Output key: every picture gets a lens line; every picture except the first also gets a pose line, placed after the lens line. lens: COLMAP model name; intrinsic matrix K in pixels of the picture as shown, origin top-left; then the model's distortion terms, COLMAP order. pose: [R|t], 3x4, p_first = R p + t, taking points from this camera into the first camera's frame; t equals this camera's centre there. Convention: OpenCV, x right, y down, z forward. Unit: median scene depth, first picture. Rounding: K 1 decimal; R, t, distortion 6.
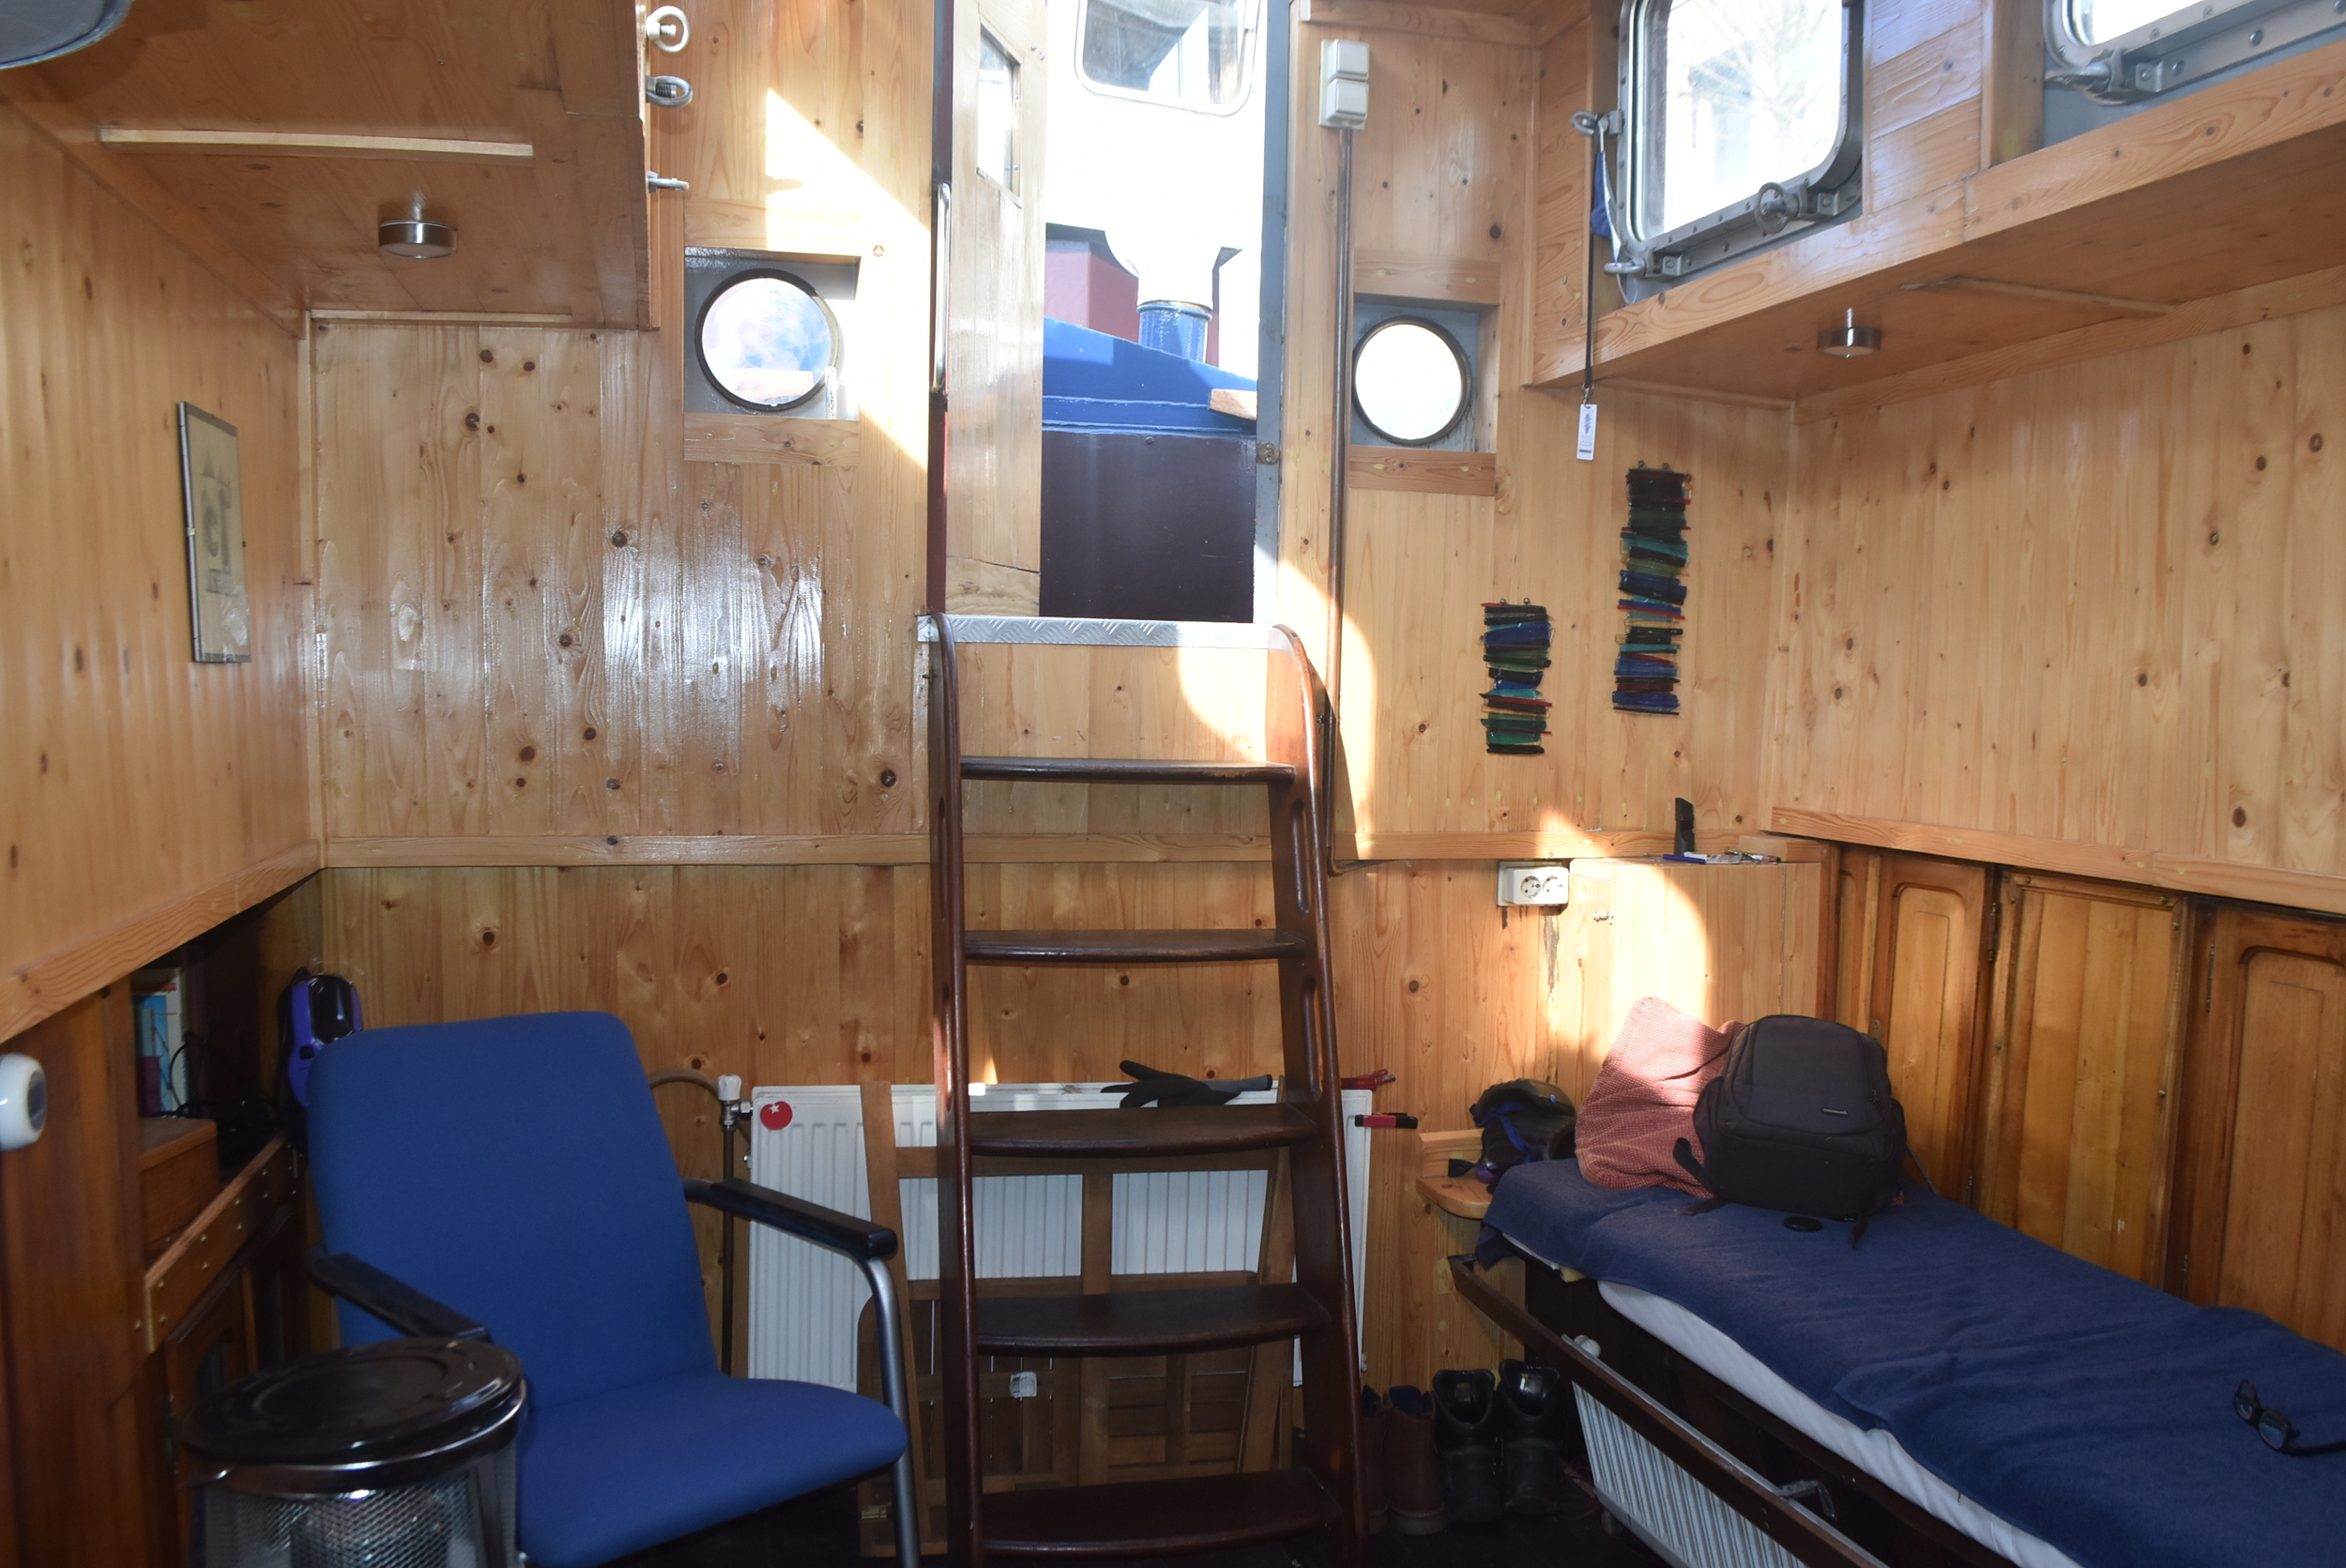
lens RADIAL K [[1807.3, 0, 1097.2], [0, 1807.3, 790.2], [0, 0, 1]] dist [-0.063898, 0.003586]
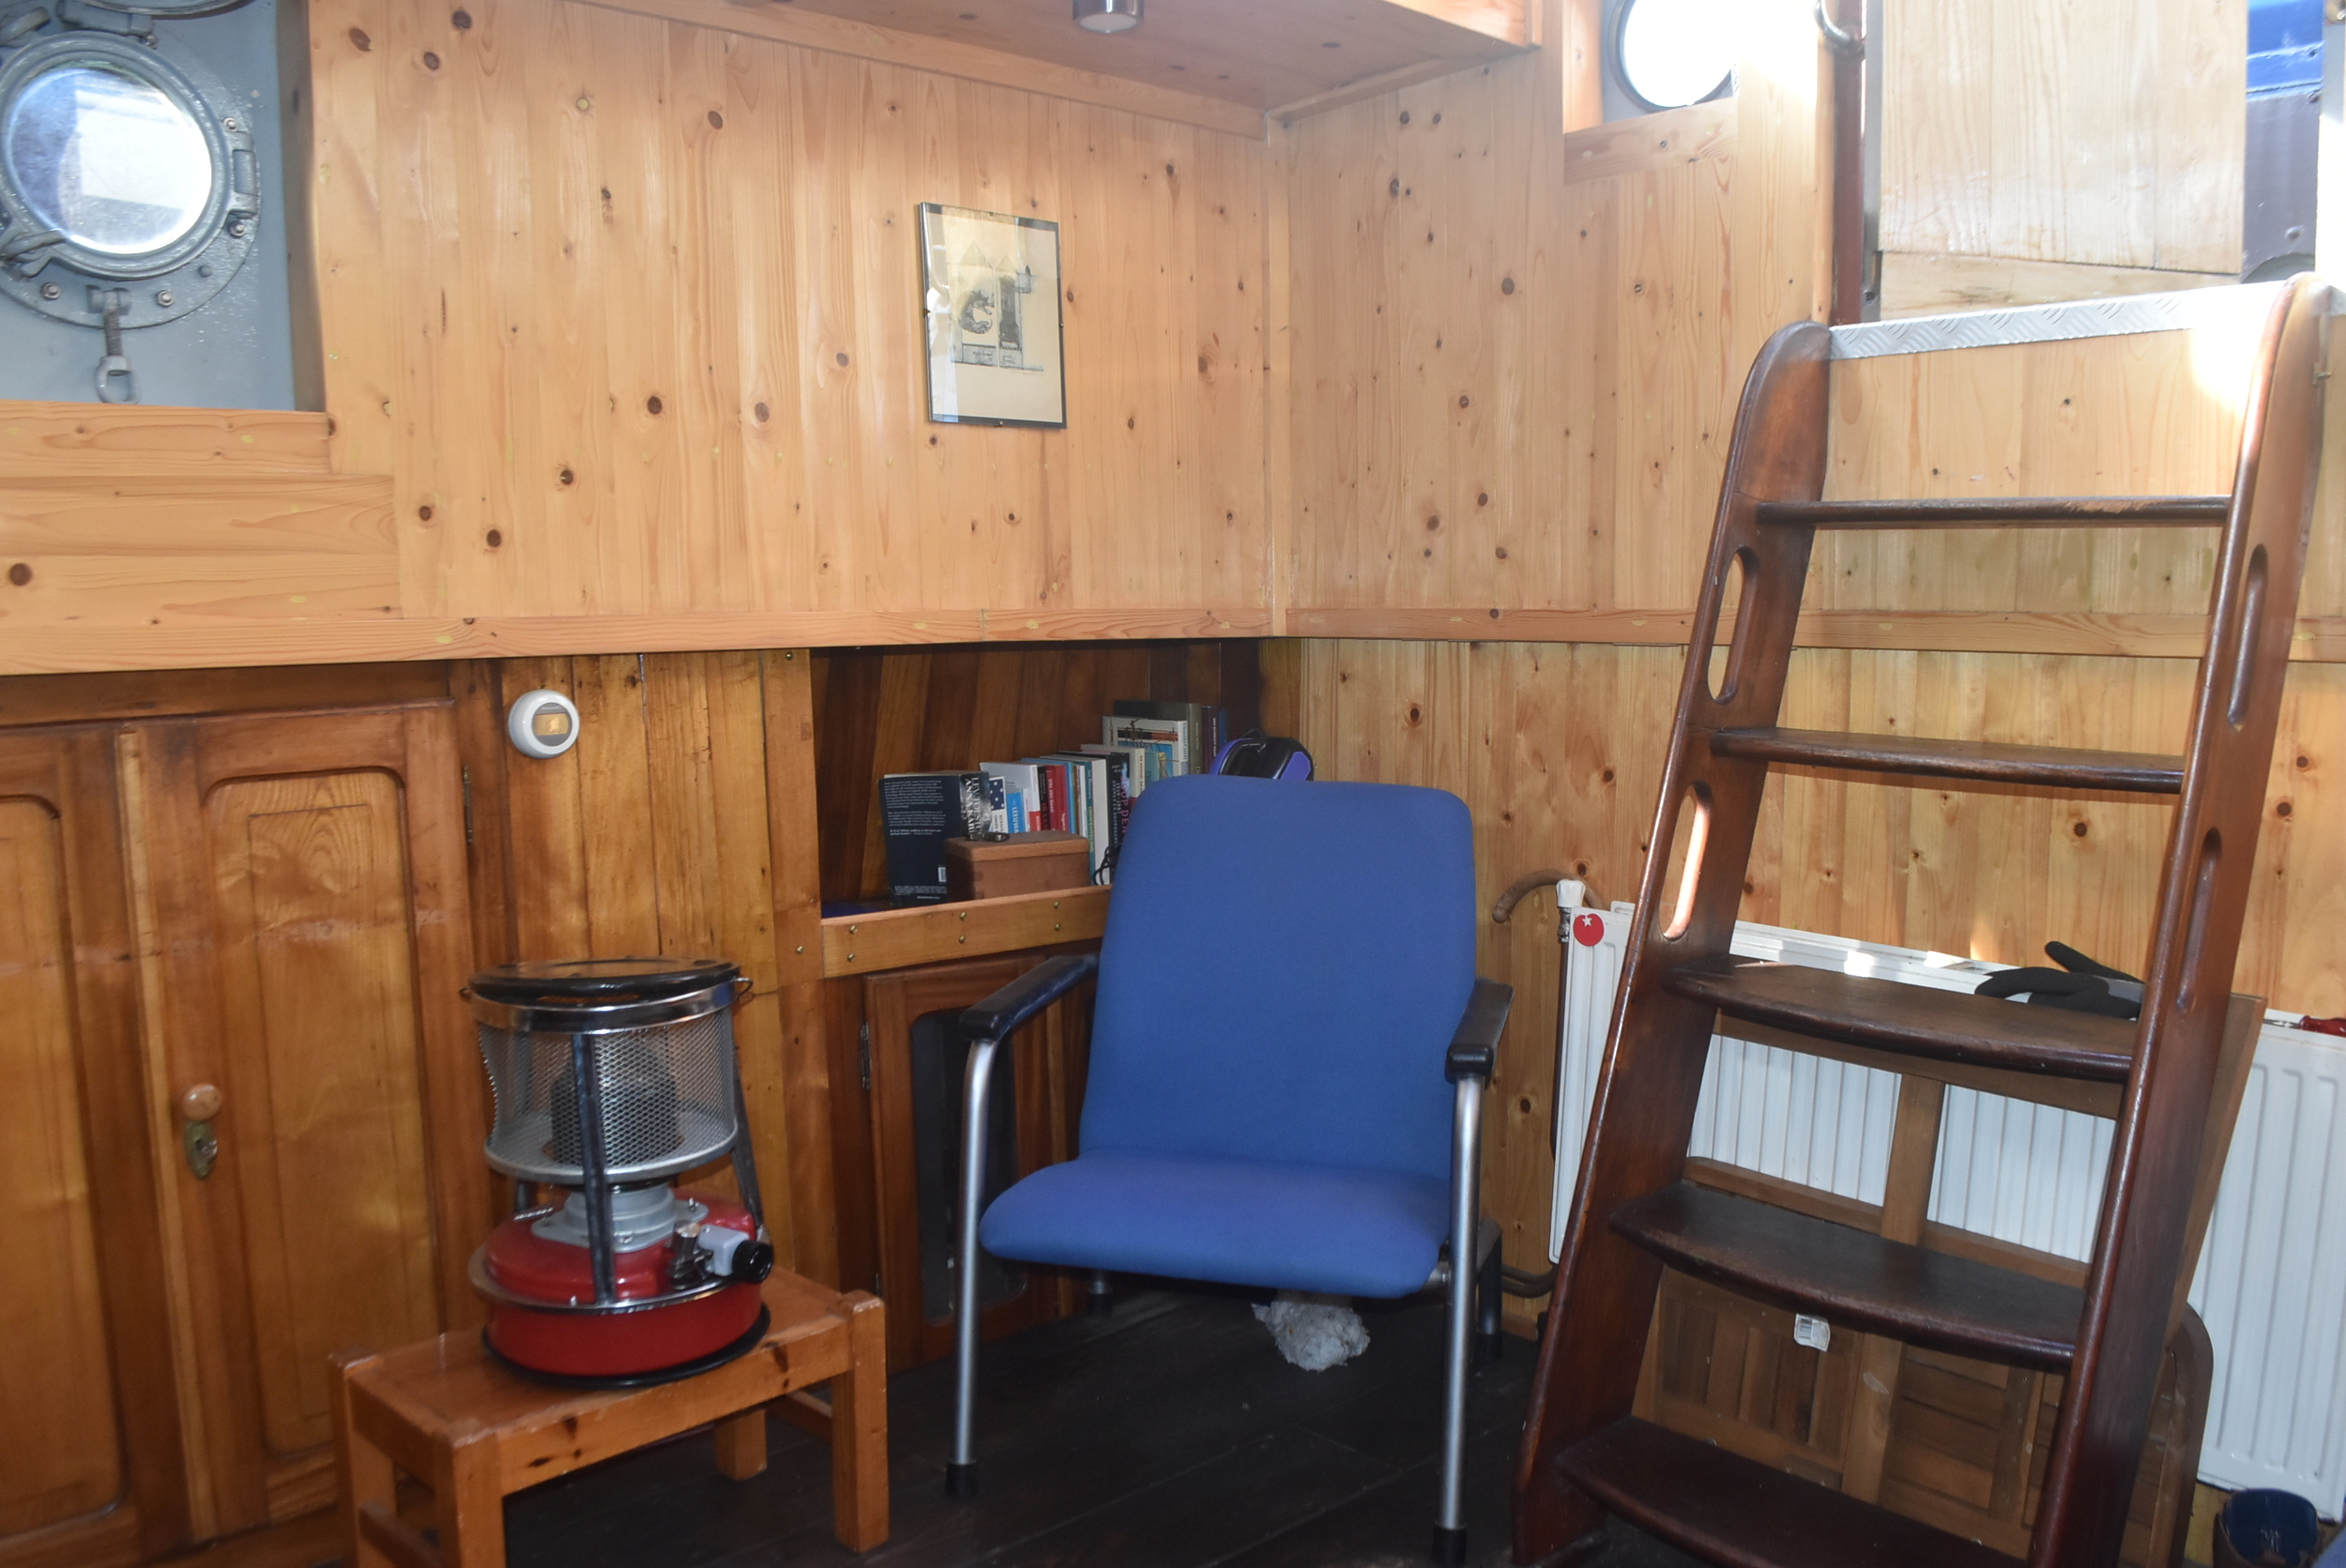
lens RADIAL K [[1807.3, 0, 1097.2], [0, 1807.3, 790.2], [0, 0, 1]] dist [-0.063898, 0.003586]
pose [[0.481243, 0.081431, -0.872797, 0.451773], [-0.041009, 0.996677, 0.070377, 0.061784], [0.875627, 0.001924, 0.482983, 0.367371]]
